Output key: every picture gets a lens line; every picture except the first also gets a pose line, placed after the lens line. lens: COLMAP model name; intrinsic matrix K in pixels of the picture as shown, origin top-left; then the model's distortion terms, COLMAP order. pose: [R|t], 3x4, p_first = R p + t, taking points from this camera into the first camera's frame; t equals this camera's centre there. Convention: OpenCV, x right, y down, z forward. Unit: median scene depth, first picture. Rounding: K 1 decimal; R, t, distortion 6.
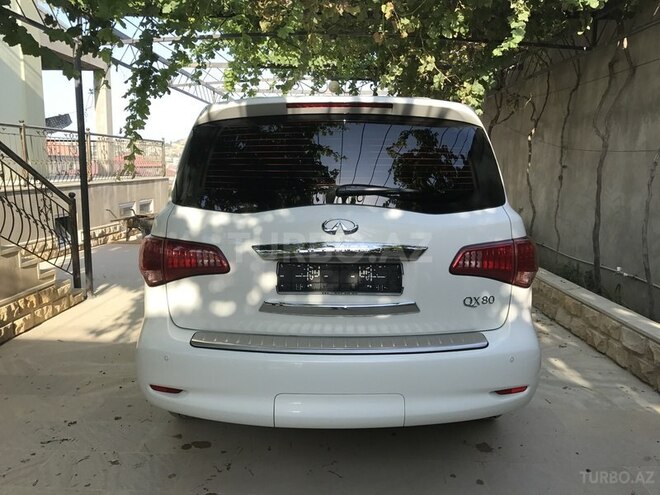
lens RADIAL K [[550.9, 0, 324.7], [0, 550.9, 252.3], [0, 0, 1]] dist [0.017282, -0.016222]
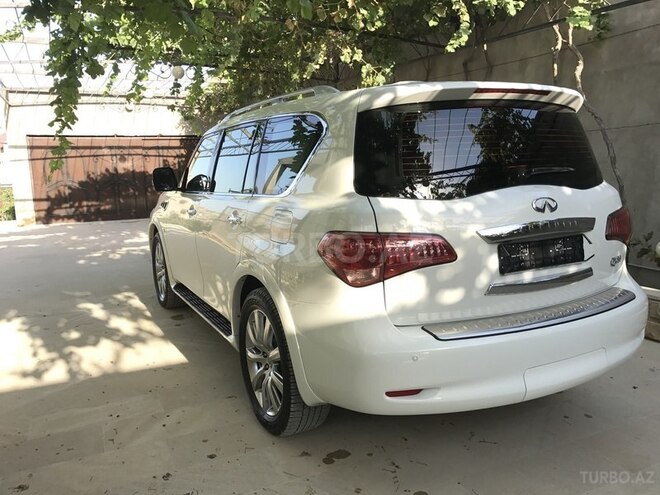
lens RADIAL K [[581.5, 0, 334.1], [0, 581.5, 245.9], [0, 0, 1]] dist [-0.014205, -0.006534]
pose [[0.881577, -0.095333, 0.462314, -0.766474], [0.099890, 0.994890, 0.014678, -0.021373], [-0.461351, 0.033241, 0.886595, 0.170731]]
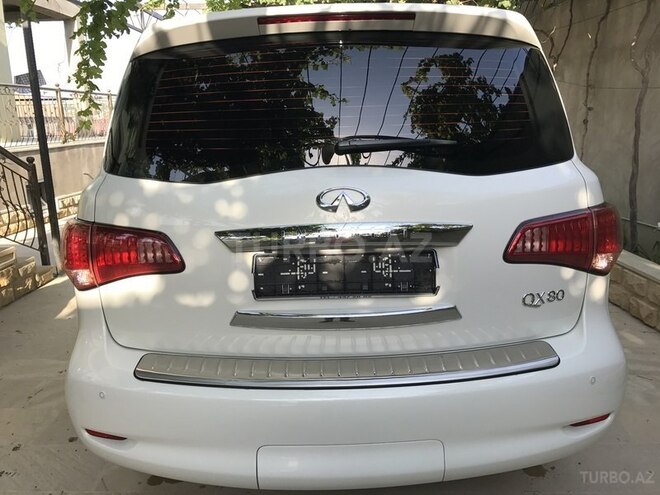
lens RADIAL K [[550.9, 0, 325.1], [0, 550.9, 251.0], [0, 0, 1]] dist [0.017282, -0.016222]
pose [[0.999435, -0.033596, 0.000915, 0.002741], [0.033420, 0.996340, 0.078669, -0.033513], [-0.003555, -0.078594, 0.996900, 0.285722]]
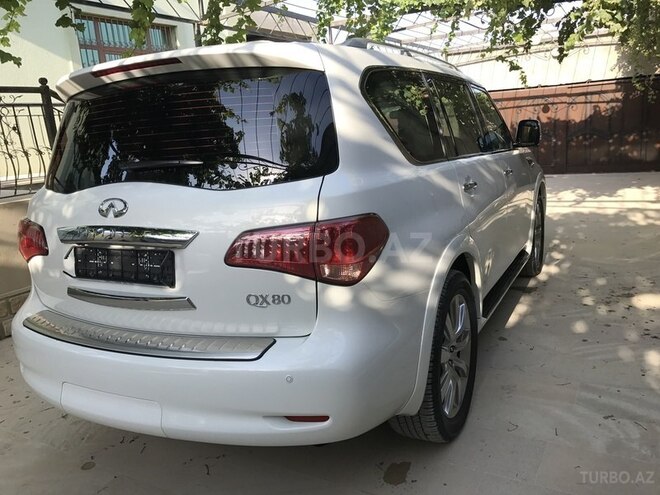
lens RADIAL K [[550.9, 0, 329.7], [0, 550.9, 245.6], [0, 0, 1]] dist [0.017282, -0.016222]
pose [[0.888544, 0.024556, -0.458135, 0.666322], [0.007289, 0.997685, 0.067613, -0.038488], [0.458734, -0.063416, 0.886308, 0.327508]]
